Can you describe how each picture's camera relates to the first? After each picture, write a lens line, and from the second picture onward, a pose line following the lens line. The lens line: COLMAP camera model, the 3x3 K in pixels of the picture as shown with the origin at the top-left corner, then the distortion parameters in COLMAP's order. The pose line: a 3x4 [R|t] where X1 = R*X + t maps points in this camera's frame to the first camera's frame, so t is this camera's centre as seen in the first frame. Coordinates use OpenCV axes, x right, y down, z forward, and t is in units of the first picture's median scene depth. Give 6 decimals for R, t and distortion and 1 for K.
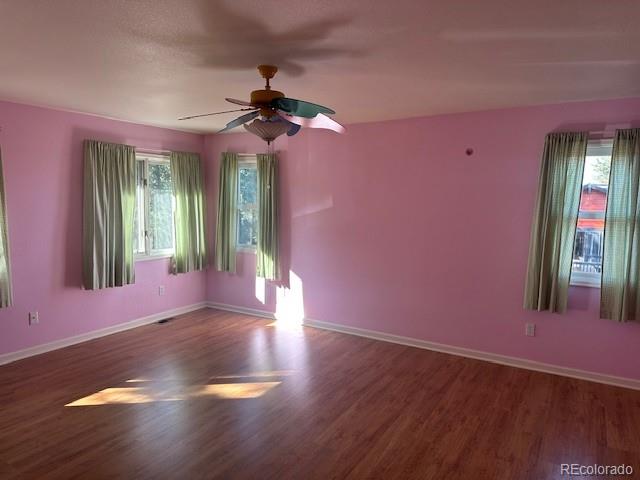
lens RADIAL K [[438.7, 0, 321.3], [0, 438.7, 241.3], [0, 0, 1]] dist [0.101825, -0.136369]
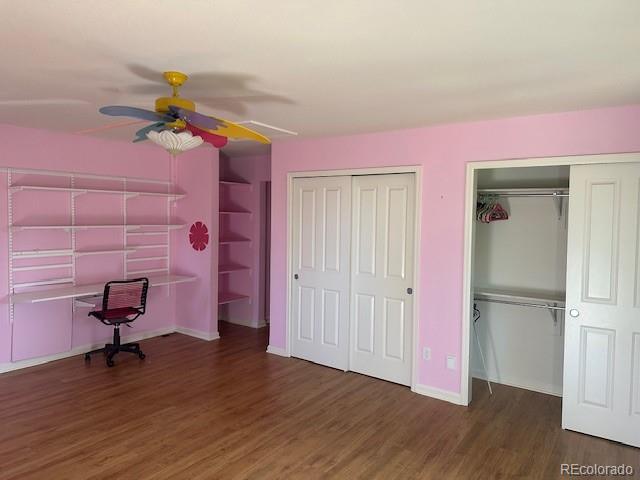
lens RADIAL K [[438.7, 0, 321.3], [0, 438.7, 241.3], [0, 0, 1]] dist [0.101825, -0.136369]
pose [[-0.997348, -0.040355, 0.060562, -0.494320], [-0.031077, 0.988647, 0.147007, -0.204387], [-0.065807, 0.144735, -0.987280, 1.967211]]
